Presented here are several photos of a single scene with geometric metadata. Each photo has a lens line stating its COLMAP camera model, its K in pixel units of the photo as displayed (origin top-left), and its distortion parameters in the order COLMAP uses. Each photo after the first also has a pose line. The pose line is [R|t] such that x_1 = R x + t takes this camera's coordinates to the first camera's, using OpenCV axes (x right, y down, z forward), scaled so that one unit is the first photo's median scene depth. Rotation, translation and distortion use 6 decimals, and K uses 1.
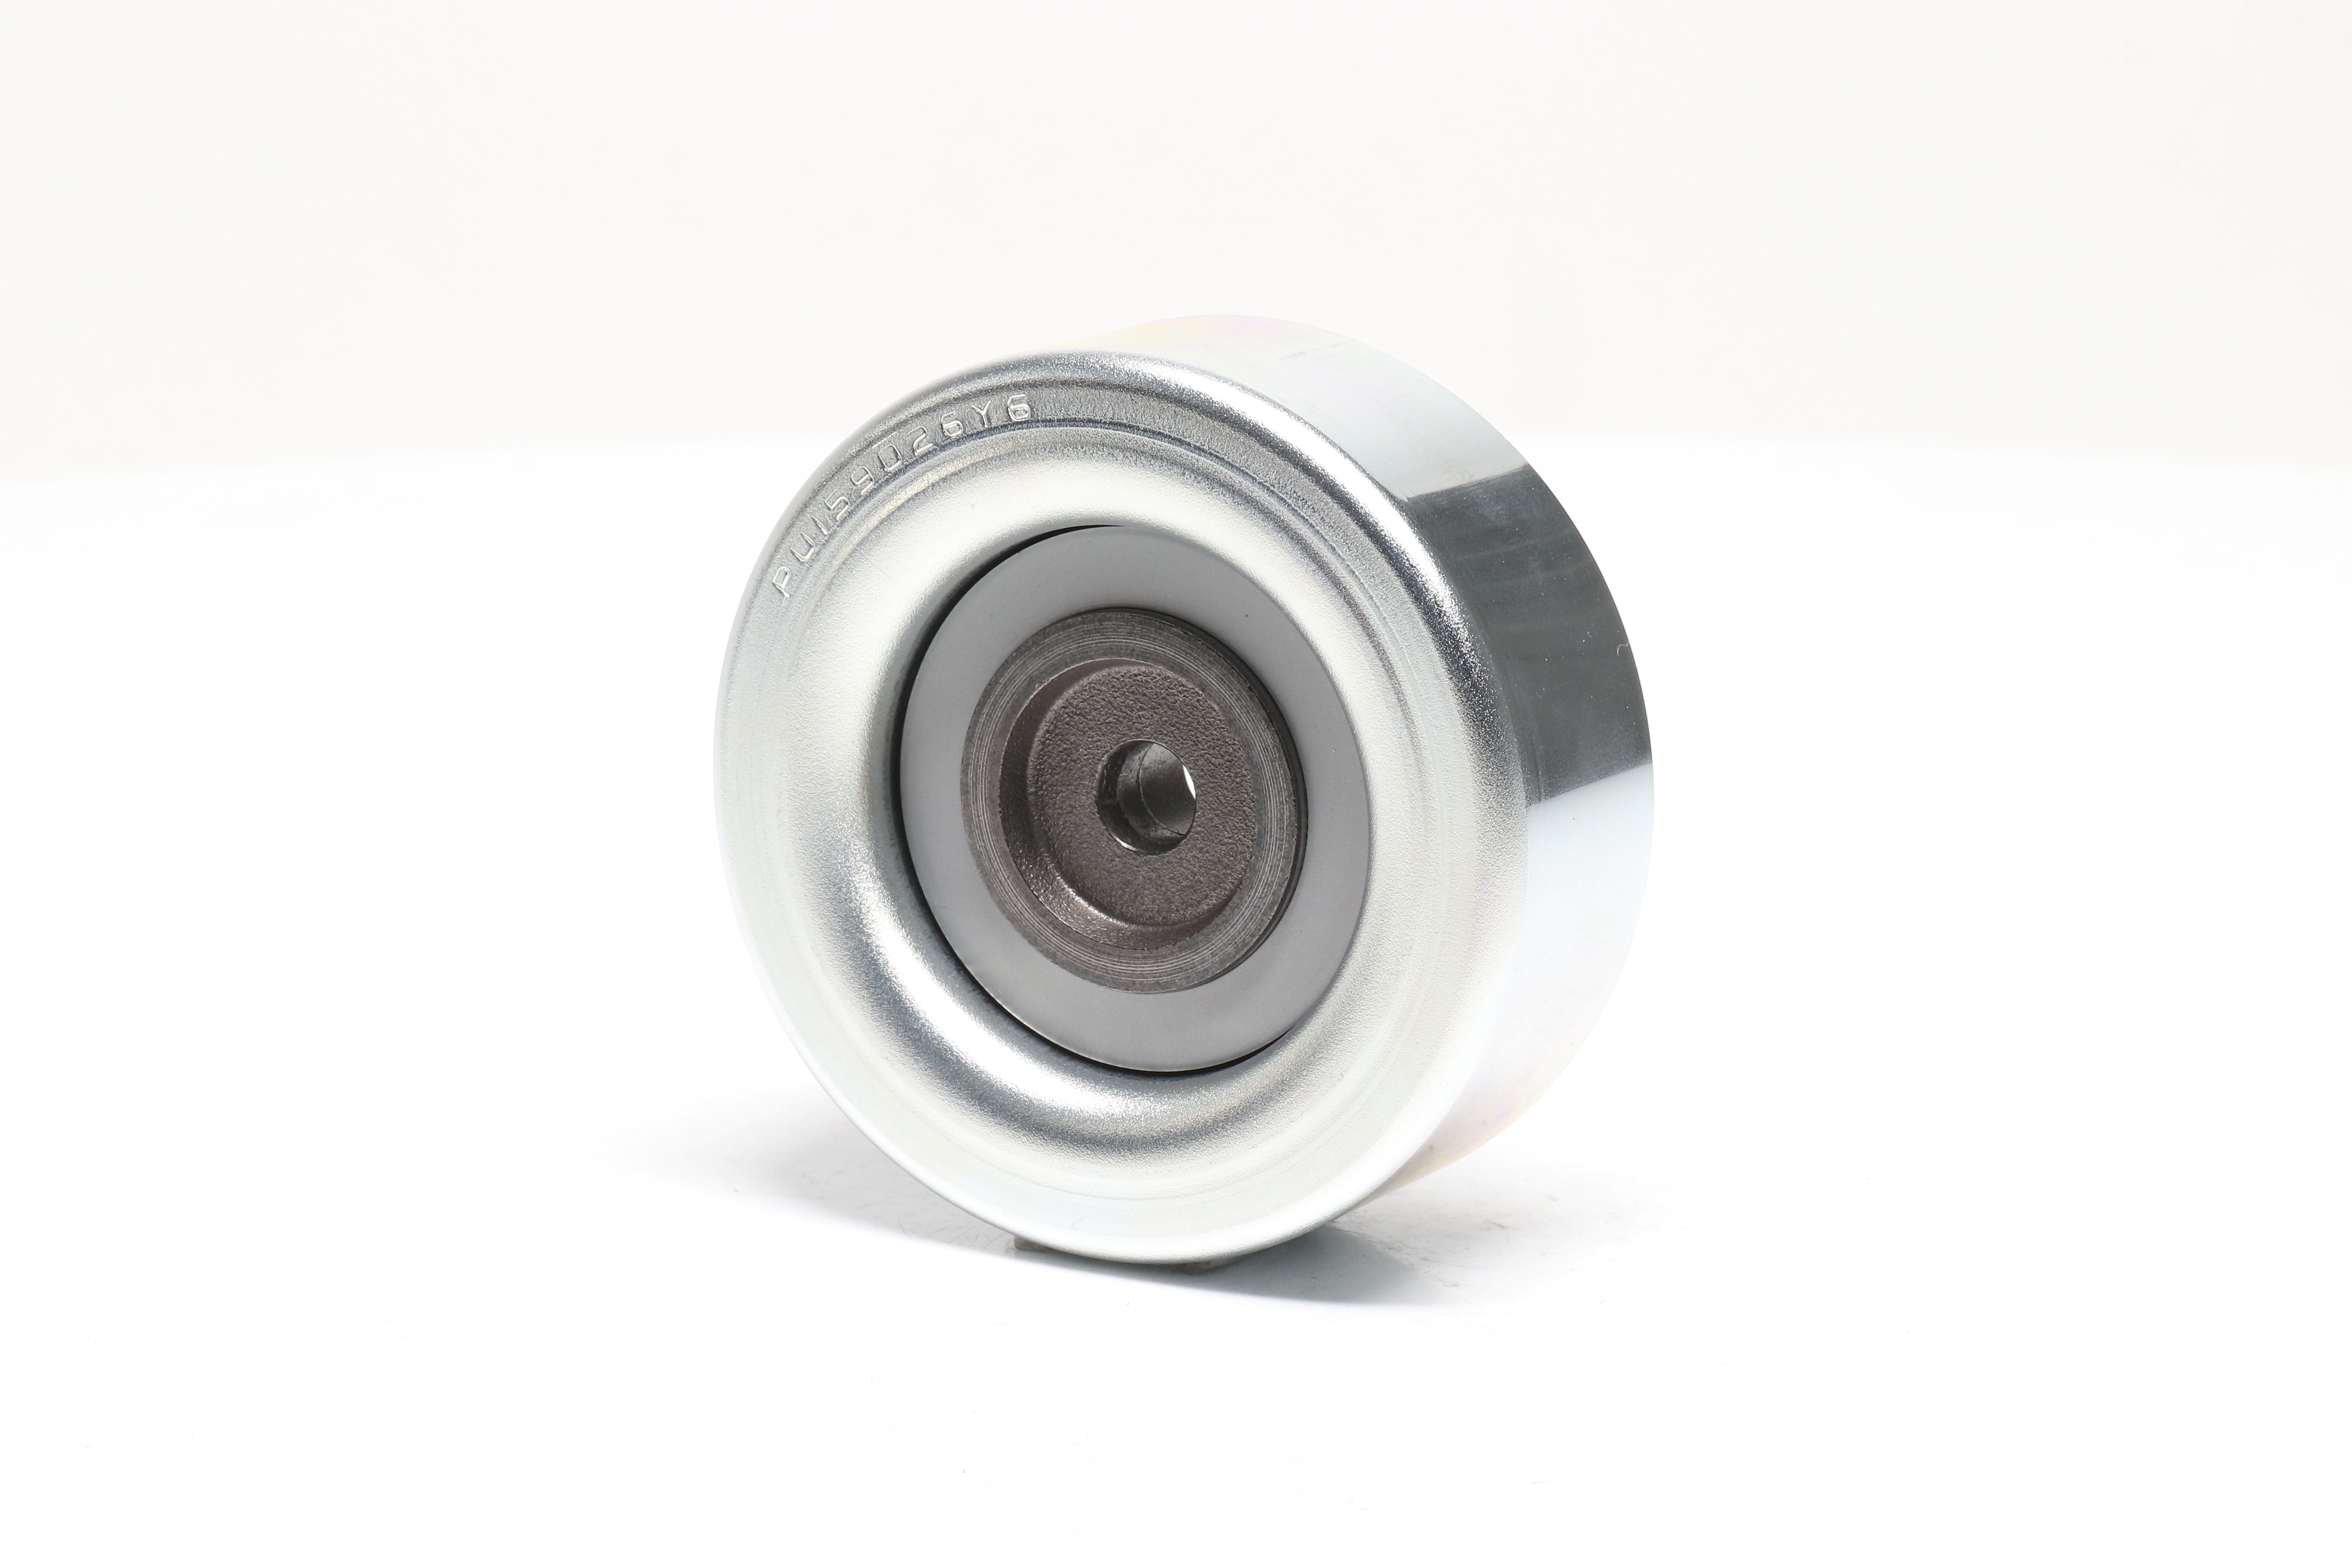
lens RADIAL K [[7930.4, 0, 1176.1], [0, 7930.4, 783.9], [0, 0, 1]] dist [0.143147, 0.000000]
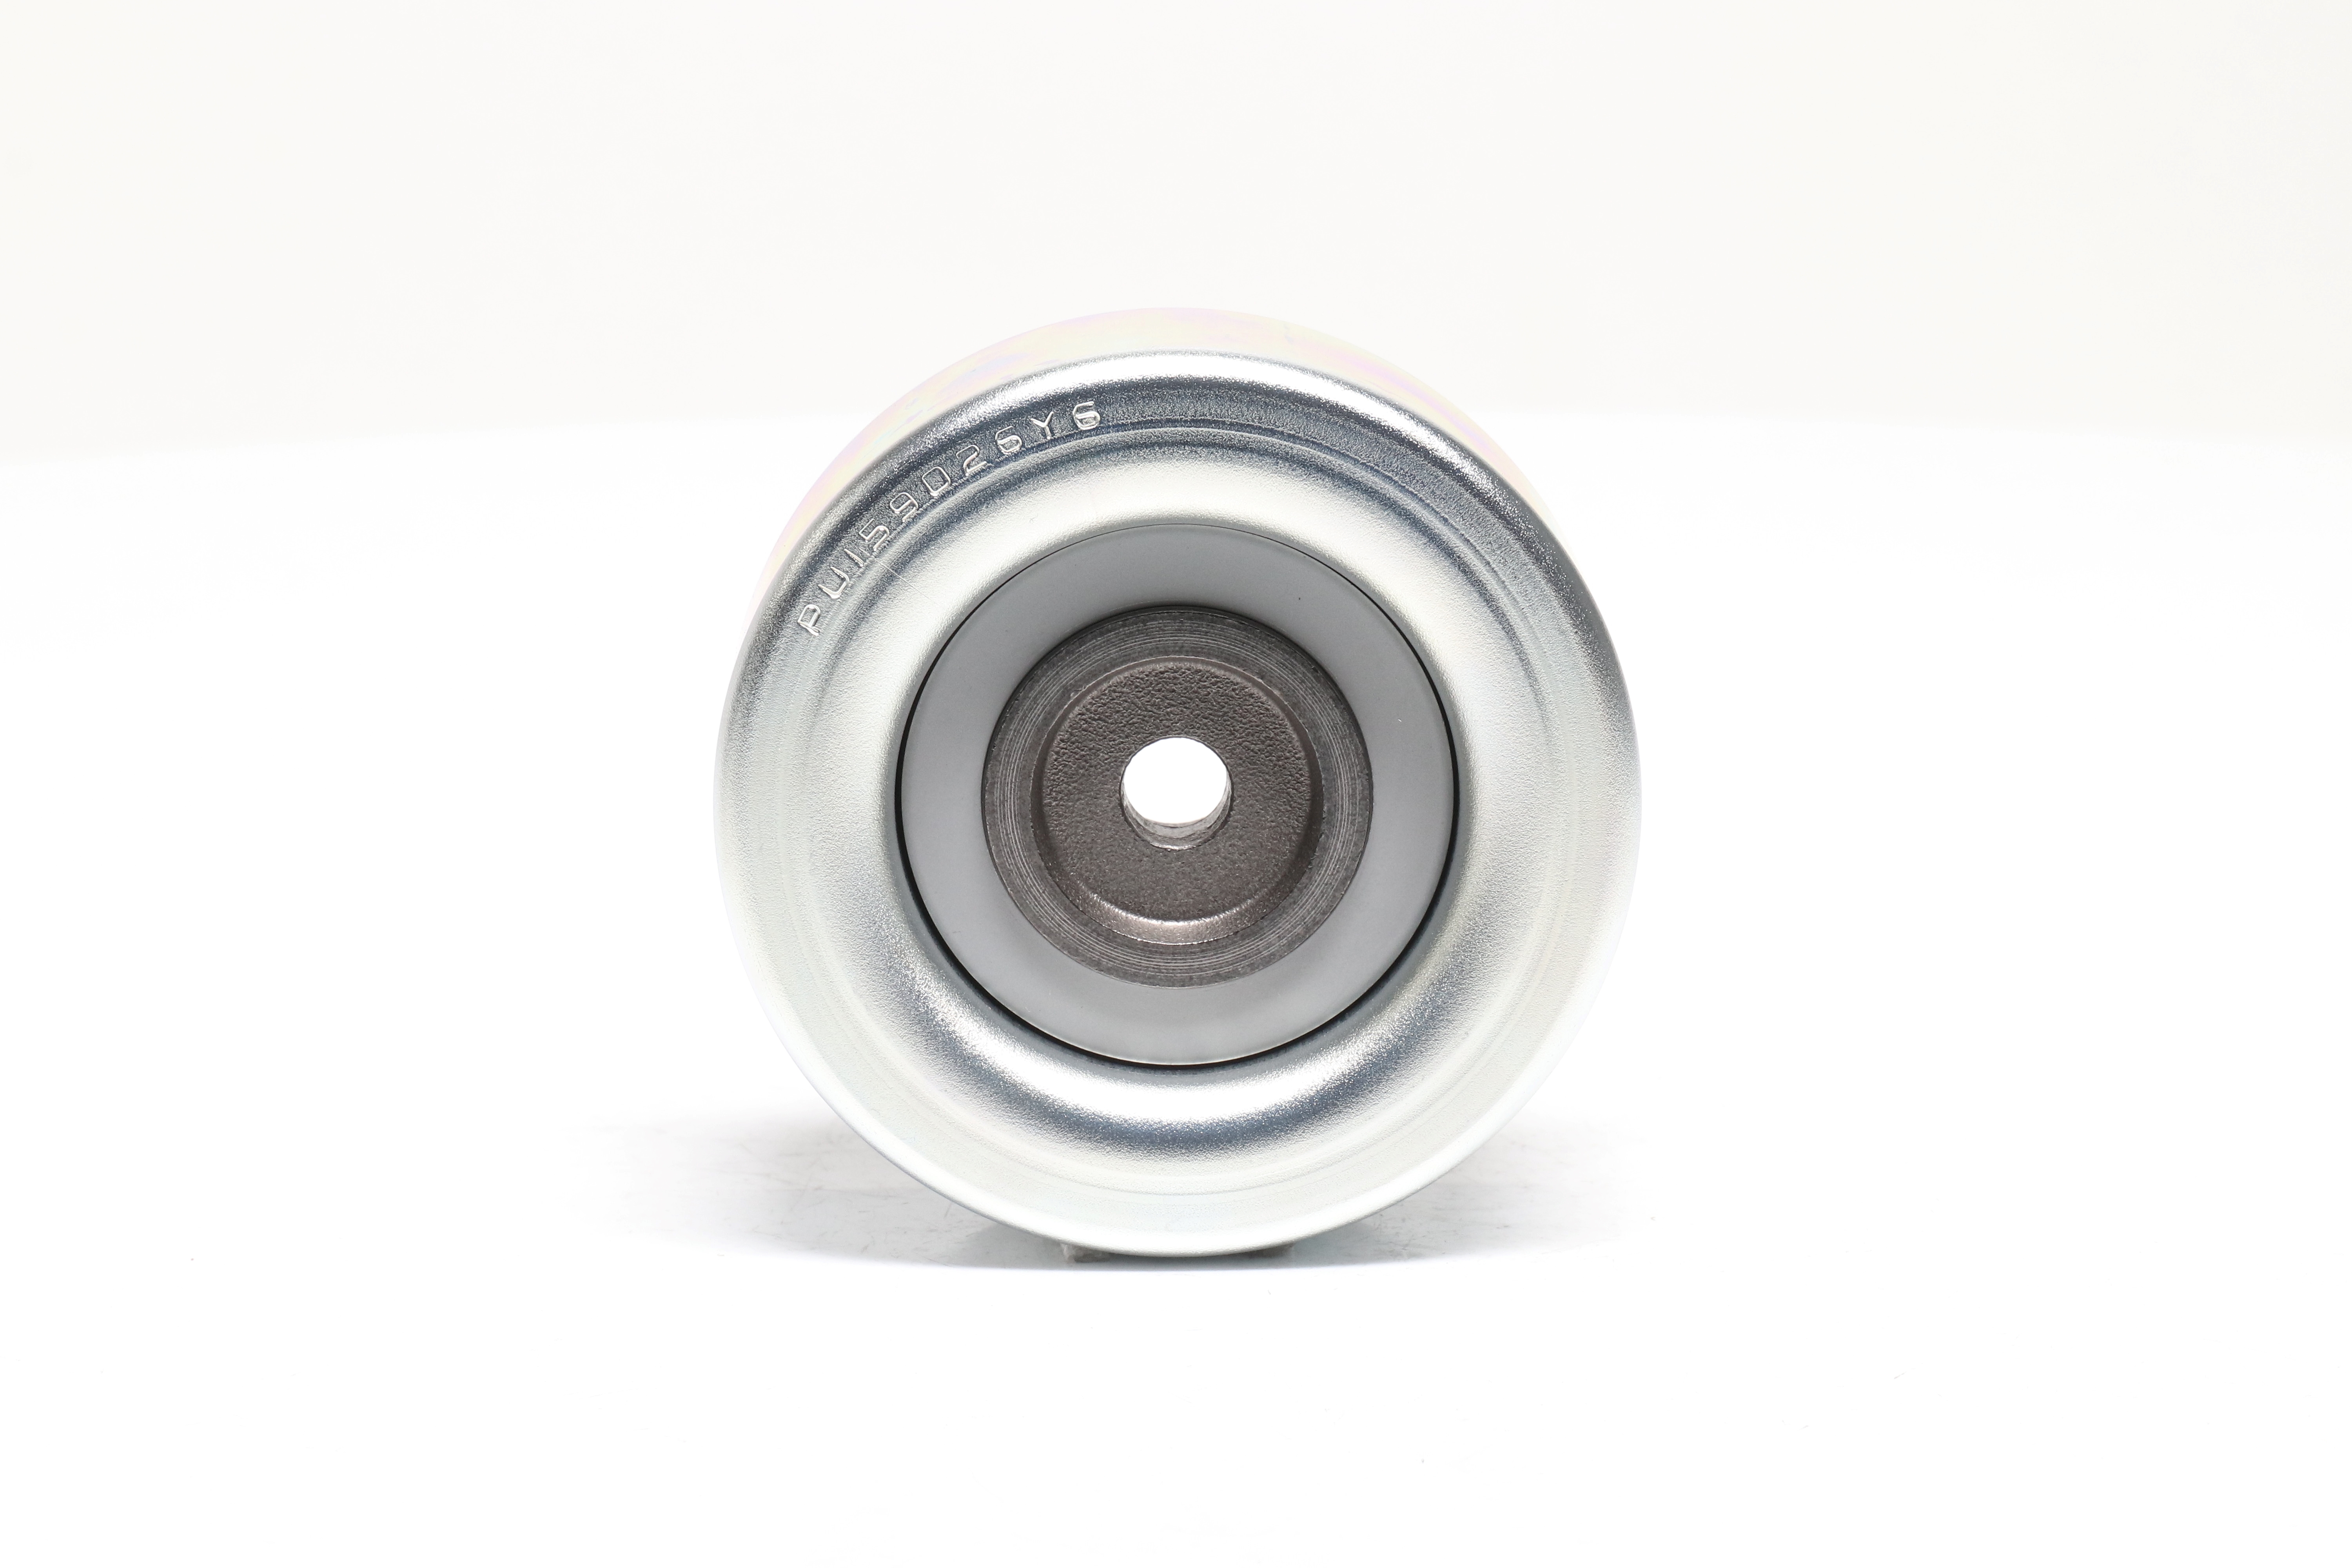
lens RADIAL K [[7930.4, 0, 1176.1], [0, 7930.4, 783.9], [0, 0, 1]] dist [0.143147, 0.000000]
pose [[0.831807, -0.119683, 0.542008, -0.551537], [0.118535, 0.992253, 0.037190, -0.037061], [-0.542260, 0.033312, 0.839550, 0.159691]]
